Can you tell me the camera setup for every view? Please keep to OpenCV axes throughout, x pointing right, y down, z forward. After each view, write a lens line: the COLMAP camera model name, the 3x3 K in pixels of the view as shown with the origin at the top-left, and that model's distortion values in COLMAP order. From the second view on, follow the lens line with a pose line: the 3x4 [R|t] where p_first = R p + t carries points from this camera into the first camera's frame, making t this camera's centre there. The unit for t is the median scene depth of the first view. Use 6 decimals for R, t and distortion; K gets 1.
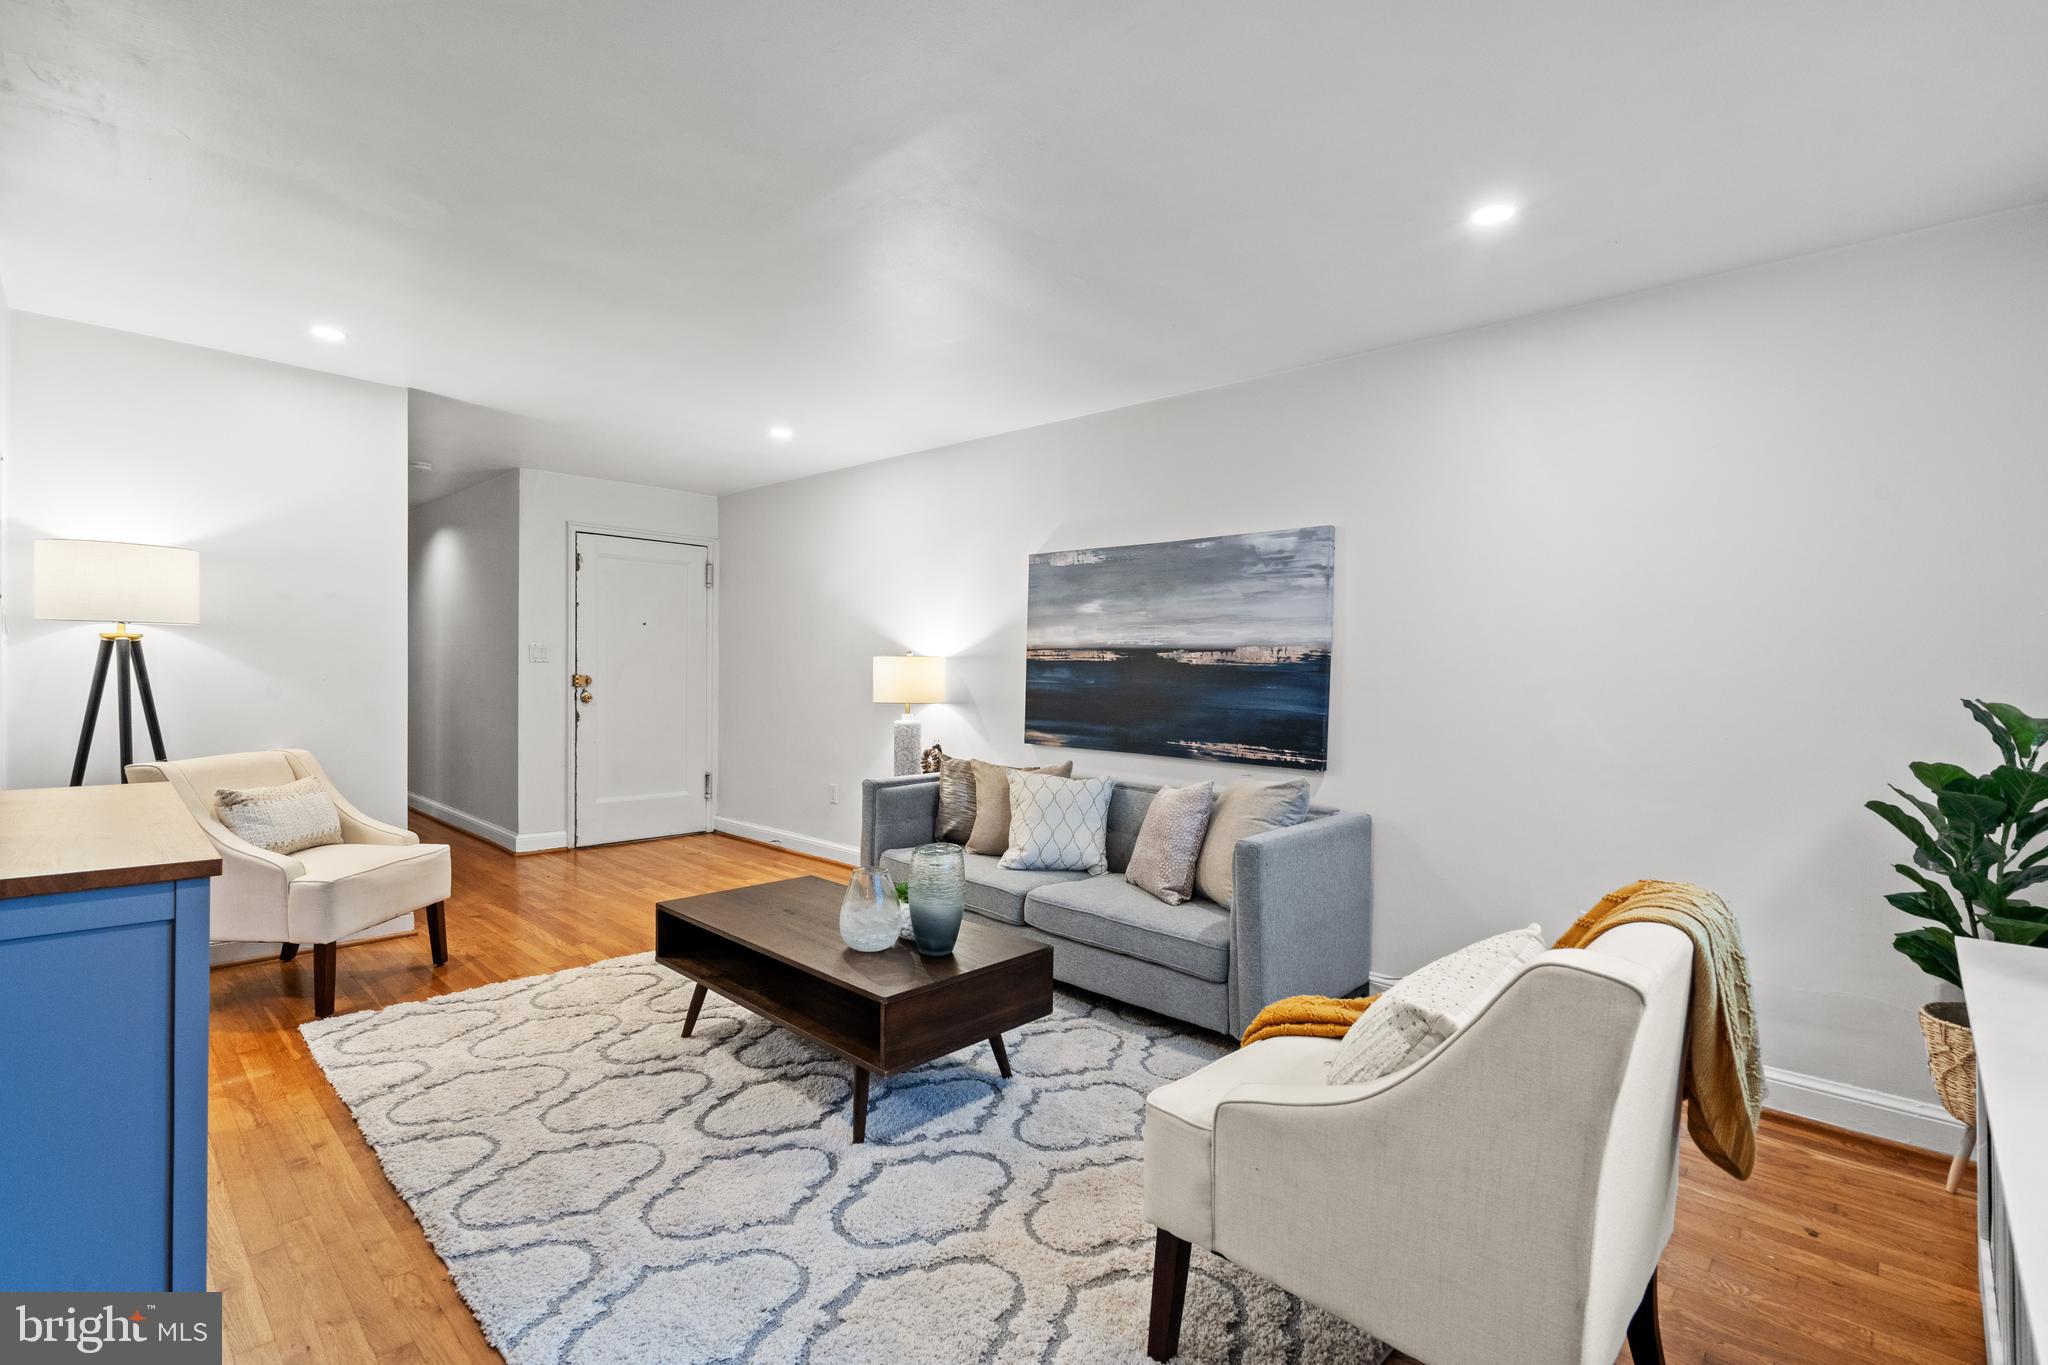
lens RADIAL K [[912.0, 0, 1028.5], [0, 912.0, 685.0], [0, 0, 1]] dist [-0.000695, 0.000755]
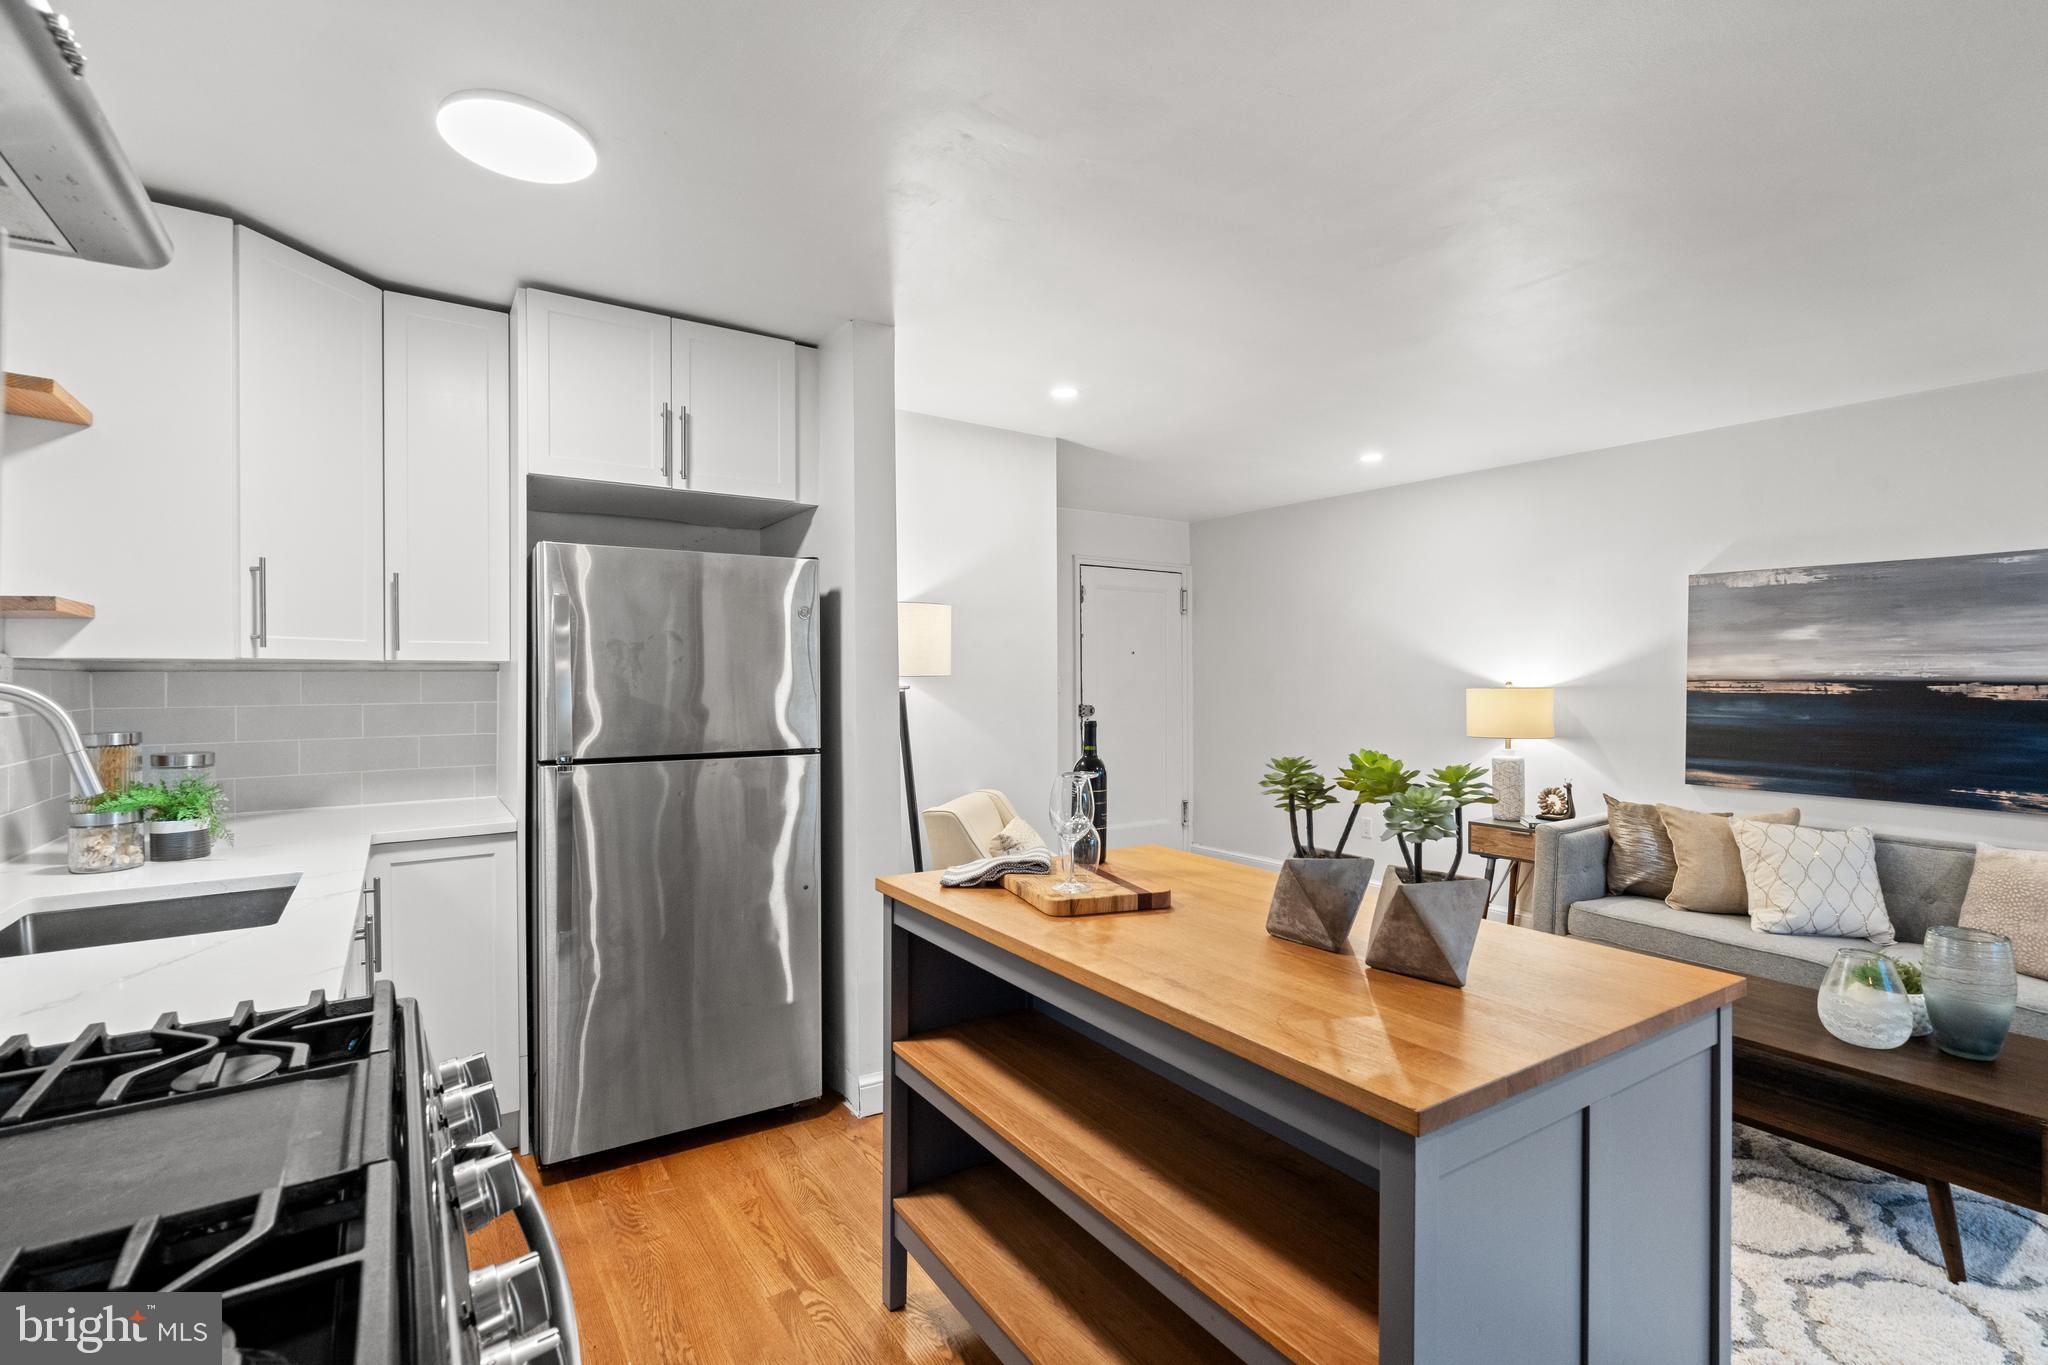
lens RADIAL K [[912.0, 0, 1028.5], [0, 912.0, 685.0], [0, 0, 1]] dist [-0.000695, 0.000755]
pose [[0.979069, -0.012703, -0.203132, -0.493155], [0.011532, 0.999909, -0.006944, -0.038134], [0.203202, 0.004456, 0.979127, -0.016581]]
